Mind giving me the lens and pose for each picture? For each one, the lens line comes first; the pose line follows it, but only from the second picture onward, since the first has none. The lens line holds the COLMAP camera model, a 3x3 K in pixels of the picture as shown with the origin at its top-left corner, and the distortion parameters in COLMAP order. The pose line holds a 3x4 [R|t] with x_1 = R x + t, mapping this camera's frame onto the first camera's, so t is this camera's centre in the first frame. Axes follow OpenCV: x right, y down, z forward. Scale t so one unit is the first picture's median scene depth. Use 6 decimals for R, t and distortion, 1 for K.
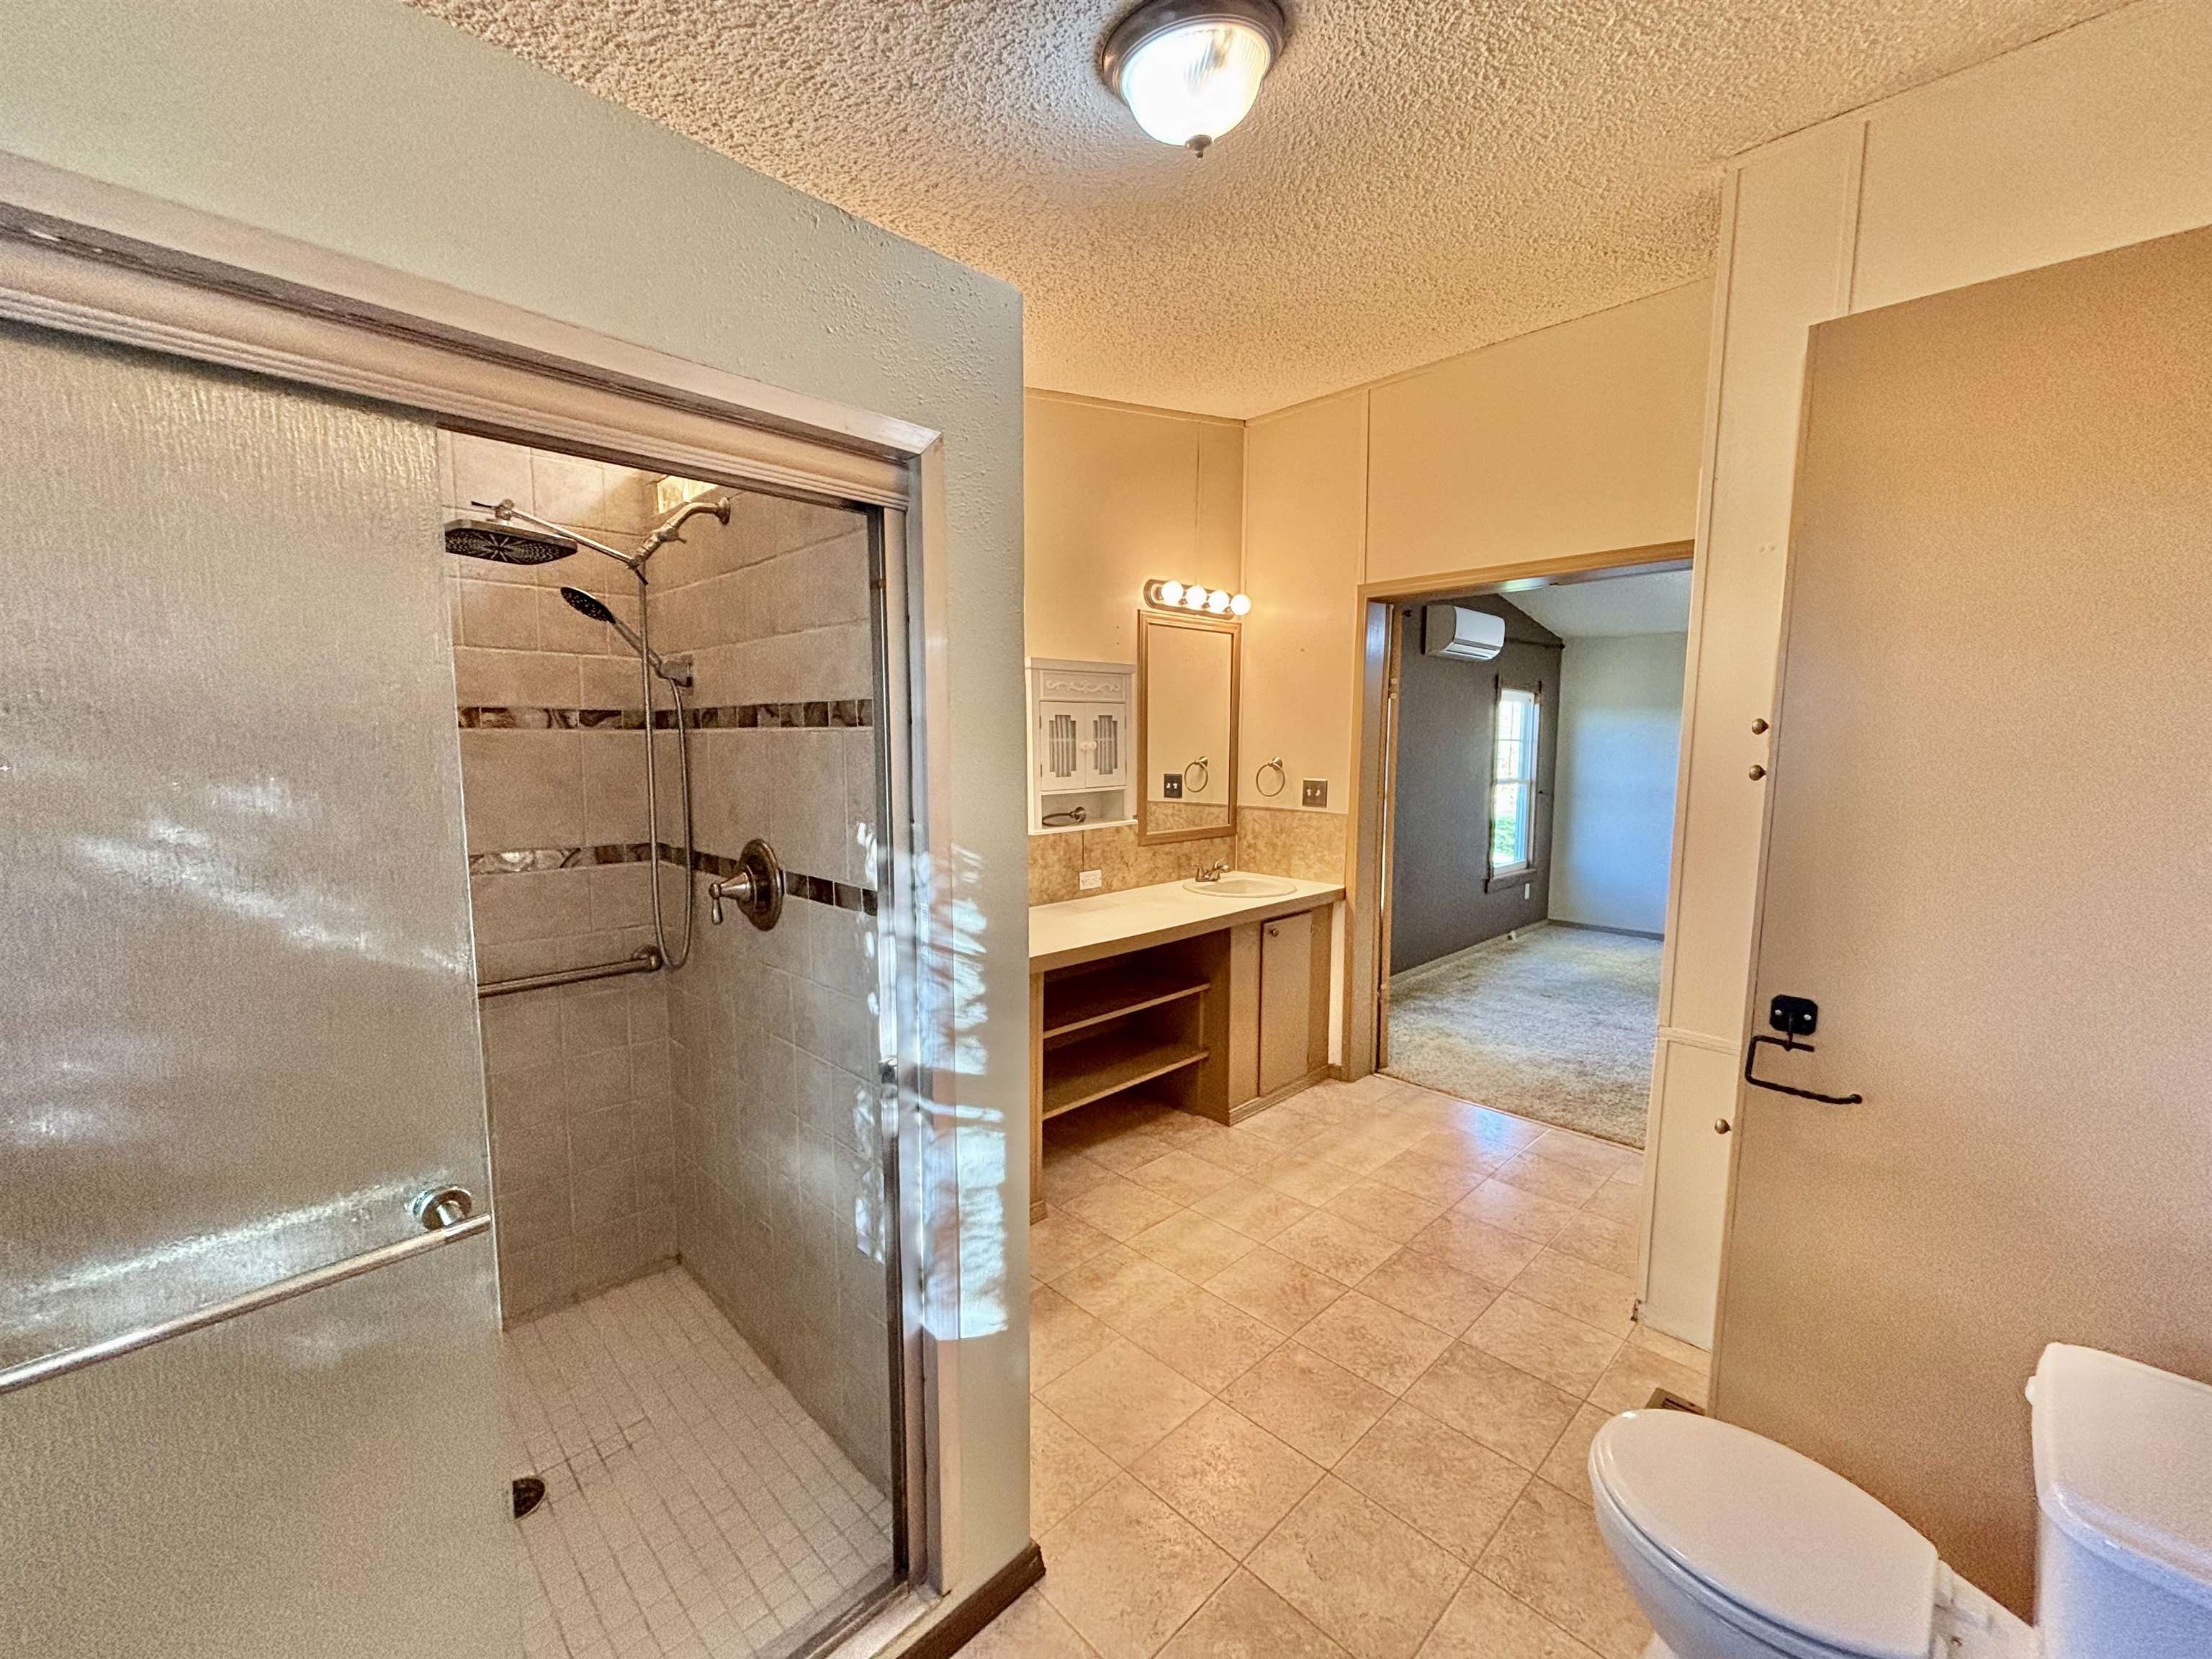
lens RADIAL K [[888.2, 0, 1106.0], [0, 888.2, 829.5], [0, 0, 1]] dist [0.000086, -0.000128]
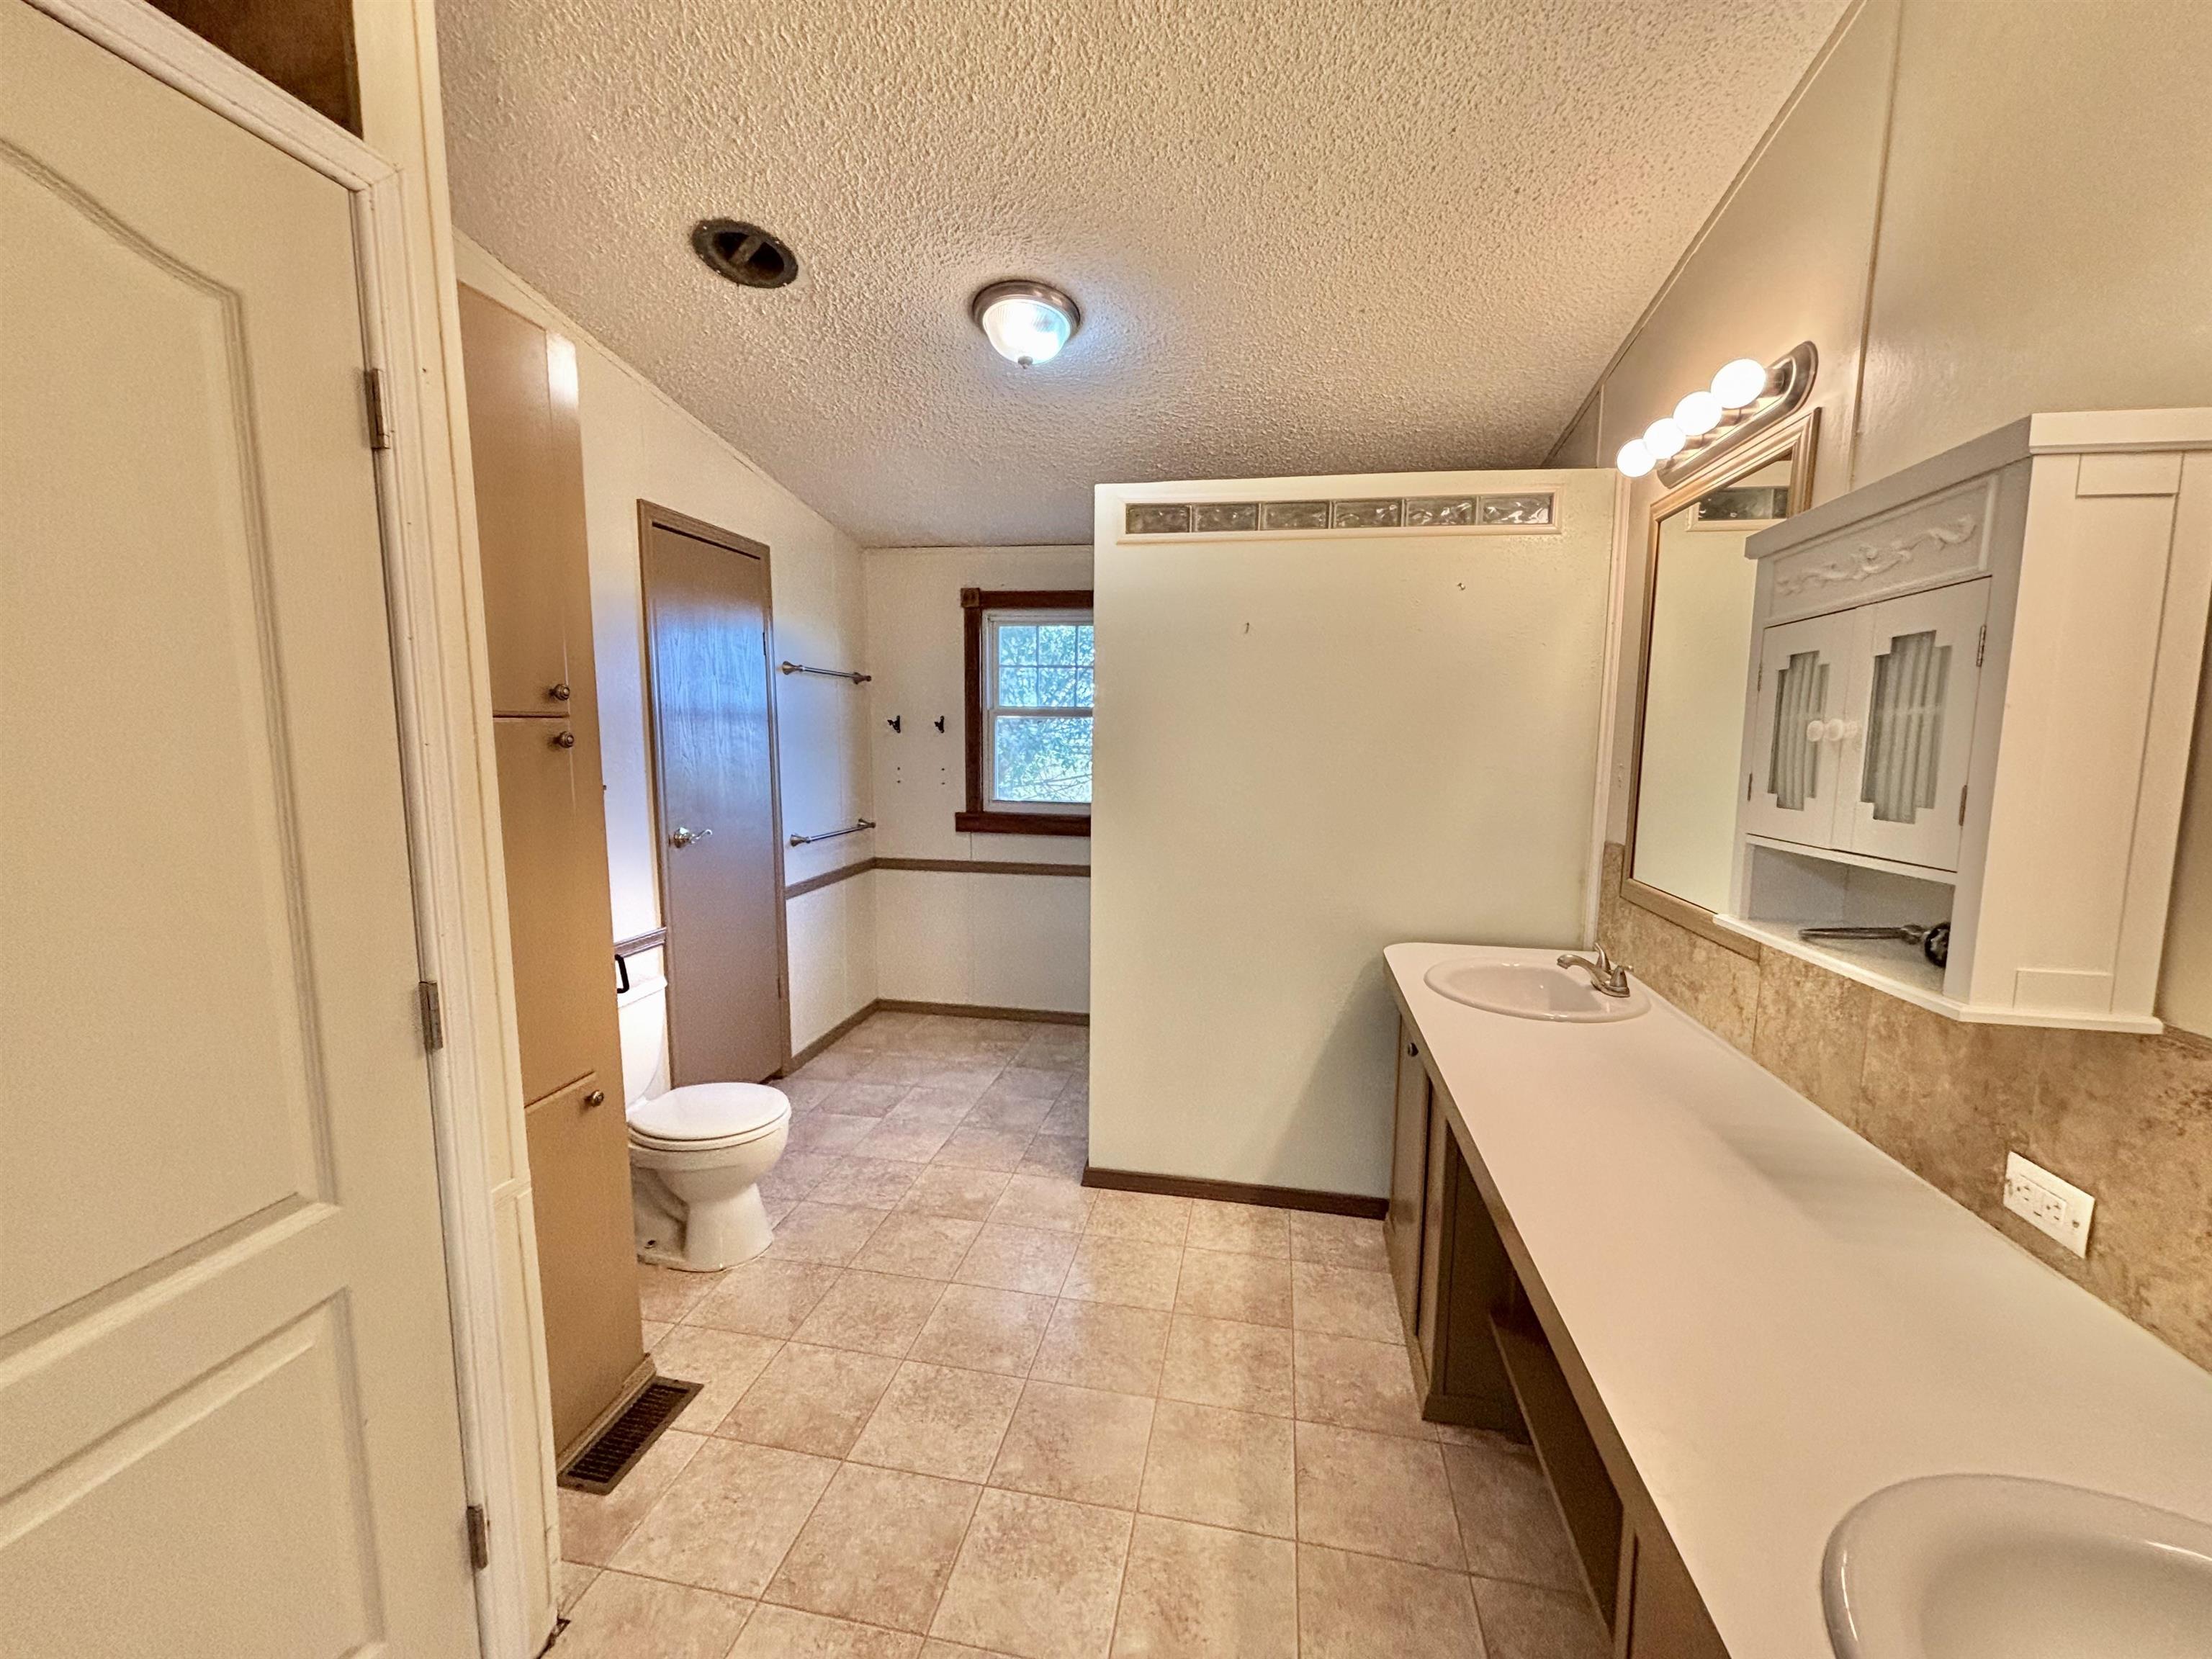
lens RADIAL K [[888.2, 0, 1106.0], [0, 888.2, 829.5], [0, 0, 1]] dist [0.000086, -0.000128]
pose [[-0.816412, 0.060840, -0.574257, 0.511154], [-0.067868, 0.977434, 0.200041, -0.129244], [0.573468, 0.202289, -0.793860, 1.348067]]
